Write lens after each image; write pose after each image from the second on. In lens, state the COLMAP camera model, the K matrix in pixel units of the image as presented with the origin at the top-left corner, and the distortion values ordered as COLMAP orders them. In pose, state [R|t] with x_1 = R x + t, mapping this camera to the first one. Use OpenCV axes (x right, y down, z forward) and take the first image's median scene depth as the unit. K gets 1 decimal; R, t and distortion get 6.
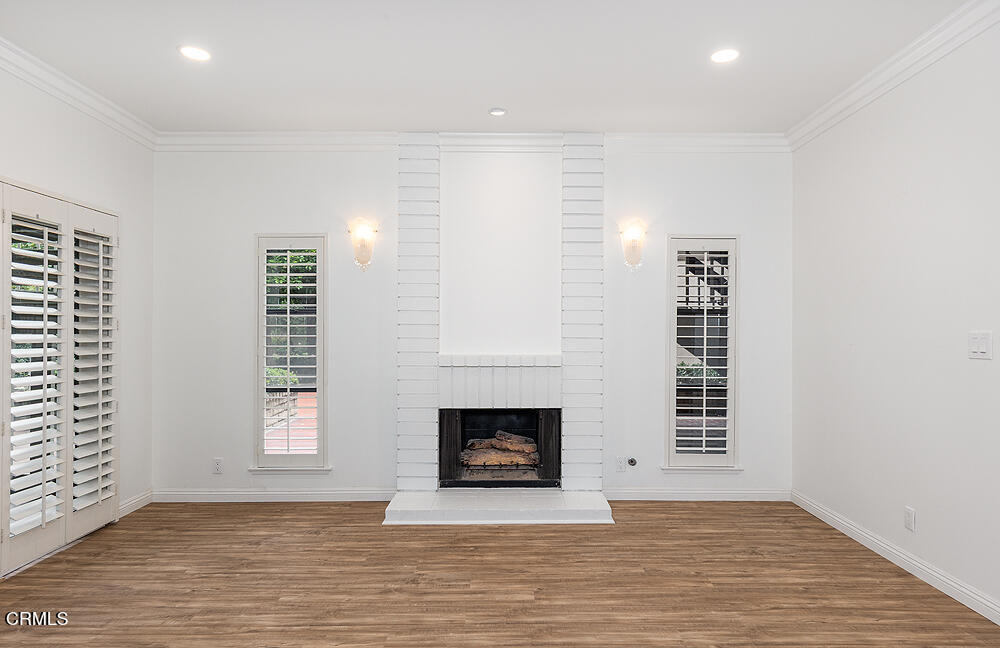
lens RADIAL K [[579.2, 0, 510.0], [0, 579.2, 330.9], [0, 0, 1]] dist [0.007298, 0.000121]
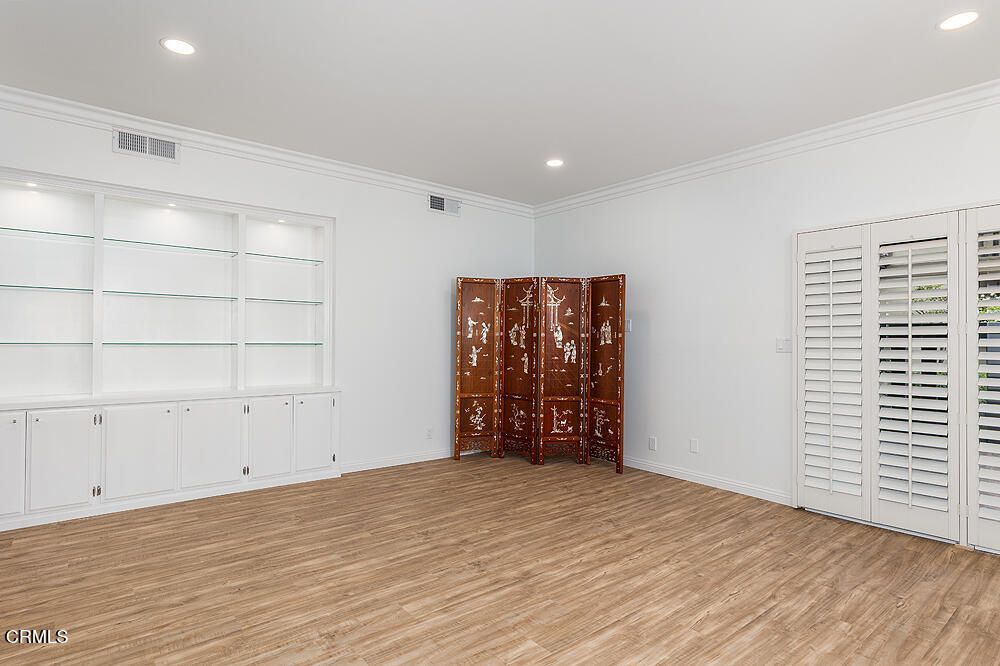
lens RADIAL K [[533.7, 0, 500.0], [0, 533.7, 333.0], [0, 0, 1]] dist [0.000924, -0.001520]
pose [[-0.773712, -0.015082, -0.633357, 0.429364], [-0.000221, 0.999723, -0.023535, 0.016387], [0.633537, -0.018069, -0.773501, 0.987840]]
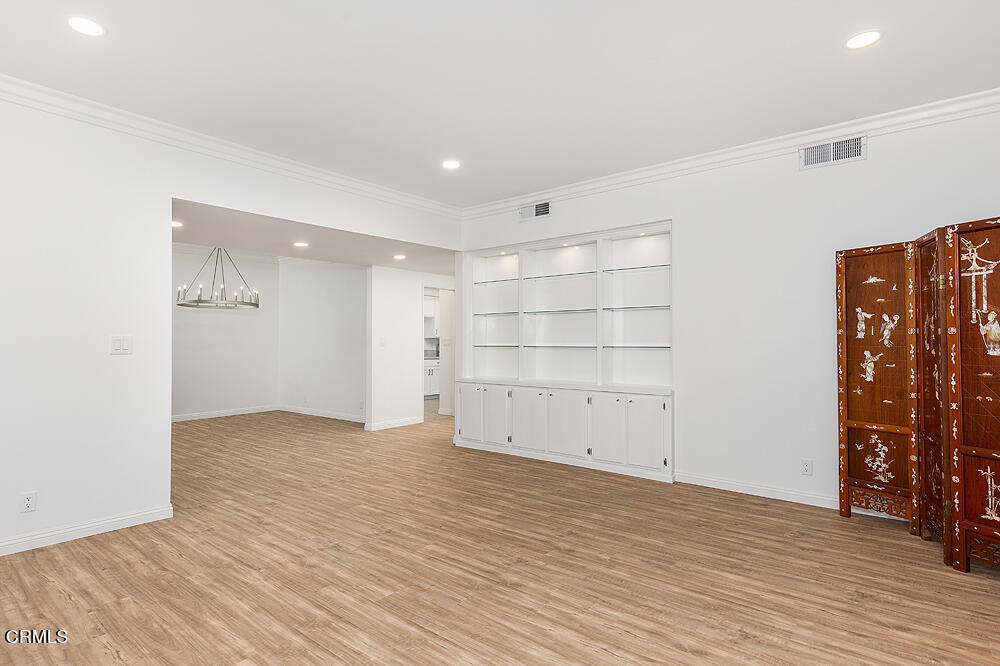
lens RADIAL K [[533.4, 0, 453.1], [0, 533.4, 334.5], [0, 0, 1]] dist [0.002127, 0.000358]
pose [[-0.740236, 0.010976, 0.672257, -0.507631], [-0.007968, 0.999653, -0.025095, 0.018339], [-0.672300, -0.023932, -0.739892, 1.022746]]
